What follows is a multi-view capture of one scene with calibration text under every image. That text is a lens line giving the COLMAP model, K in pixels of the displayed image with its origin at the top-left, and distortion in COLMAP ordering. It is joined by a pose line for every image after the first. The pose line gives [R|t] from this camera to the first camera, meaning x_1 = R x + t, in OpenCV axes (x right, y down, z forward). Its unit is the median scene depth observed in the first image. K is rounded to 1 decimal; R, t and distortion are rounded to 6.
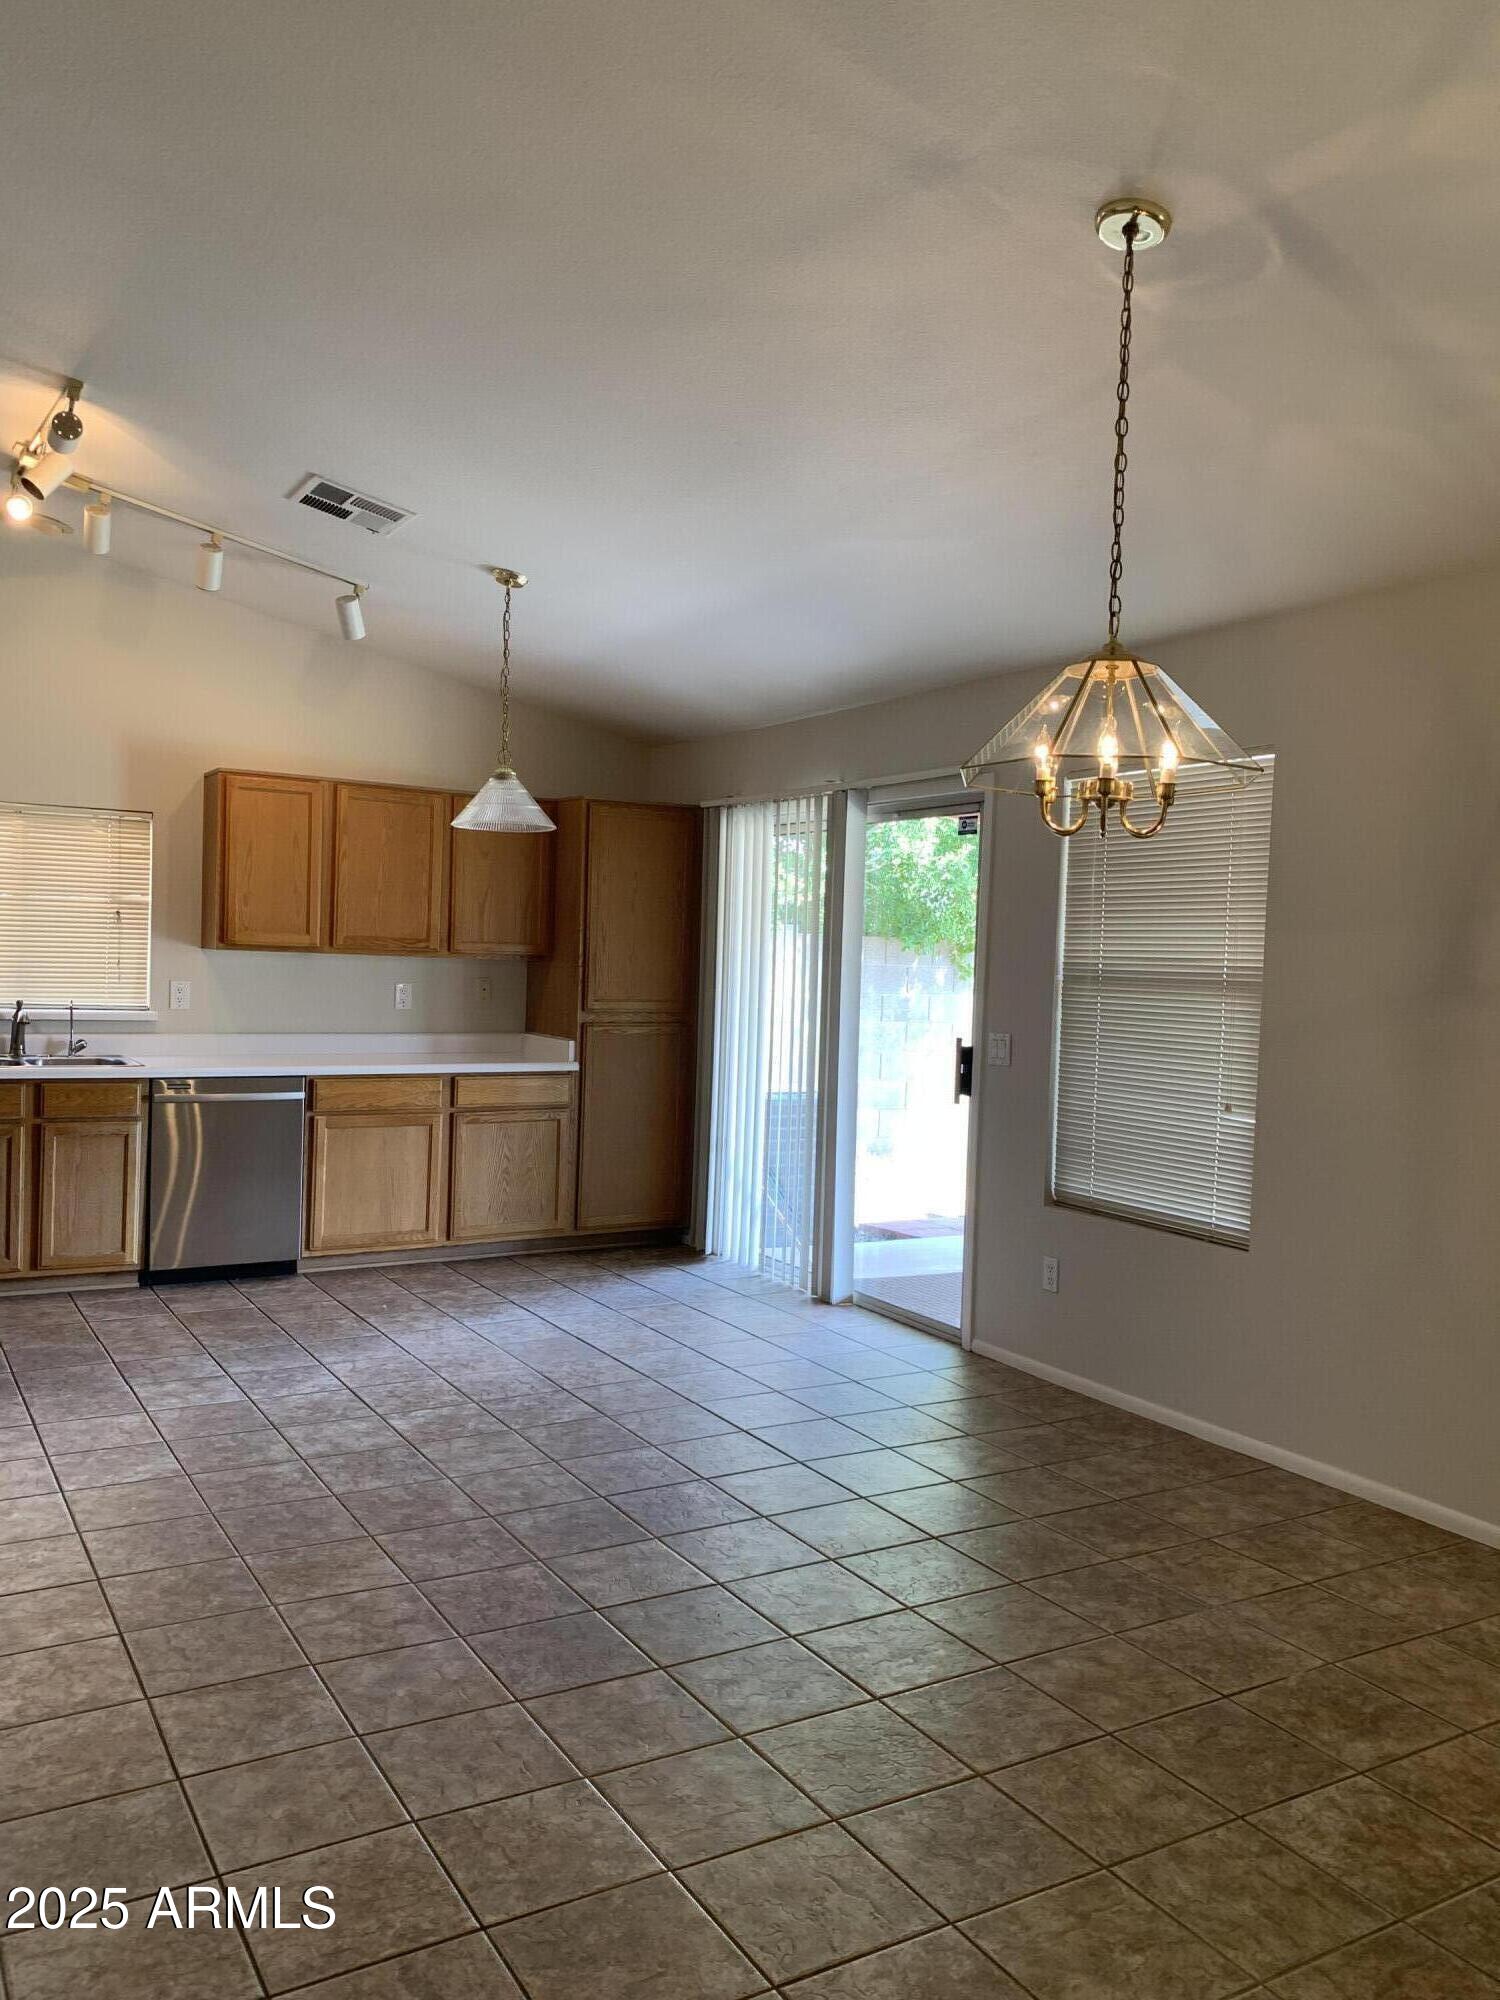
lens RADIAL K [[1533.3, 0, 753.5], [0, 1533.3, 1005.3], [0, 0, 1]] dist [0.002831, 0.003535]
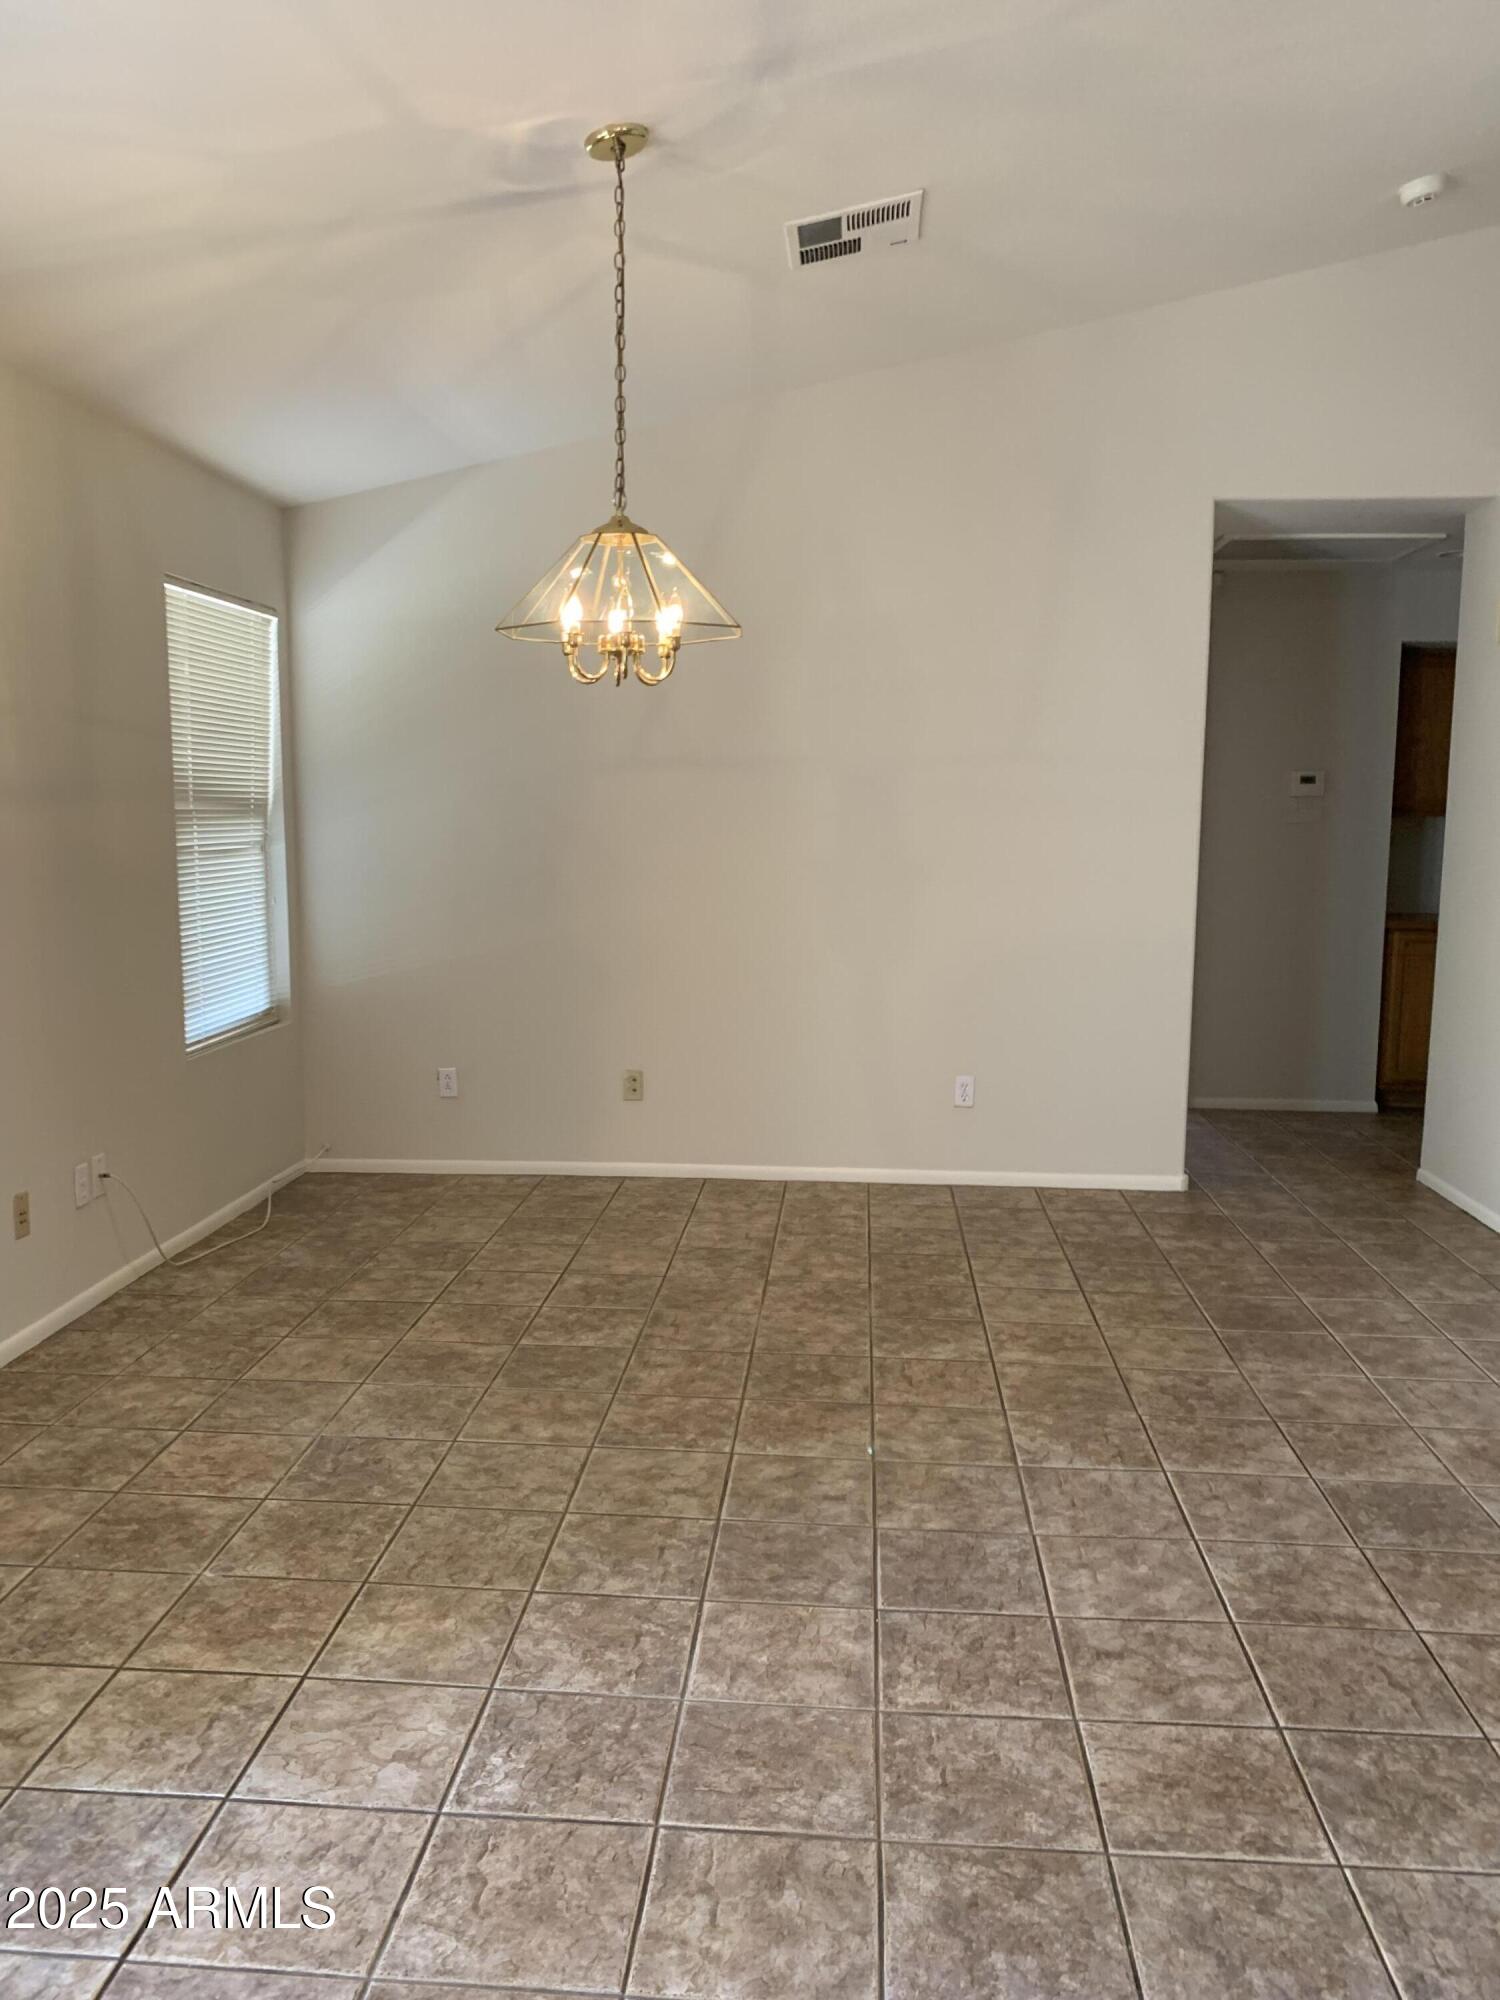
lens RADIAL K [[1533.3, 0, 753.5], [0, 1533.3, 1005.3], [0, 0, 1]] dist [0.002831, 0.003535]
pose [[-0.814302, -0.113127, 0.569311, -0.503688], [-0.012308, 0.983968, 0.177918, -0.065813], [-0.580311, 0.137872, -0.802640, 1.743596]]
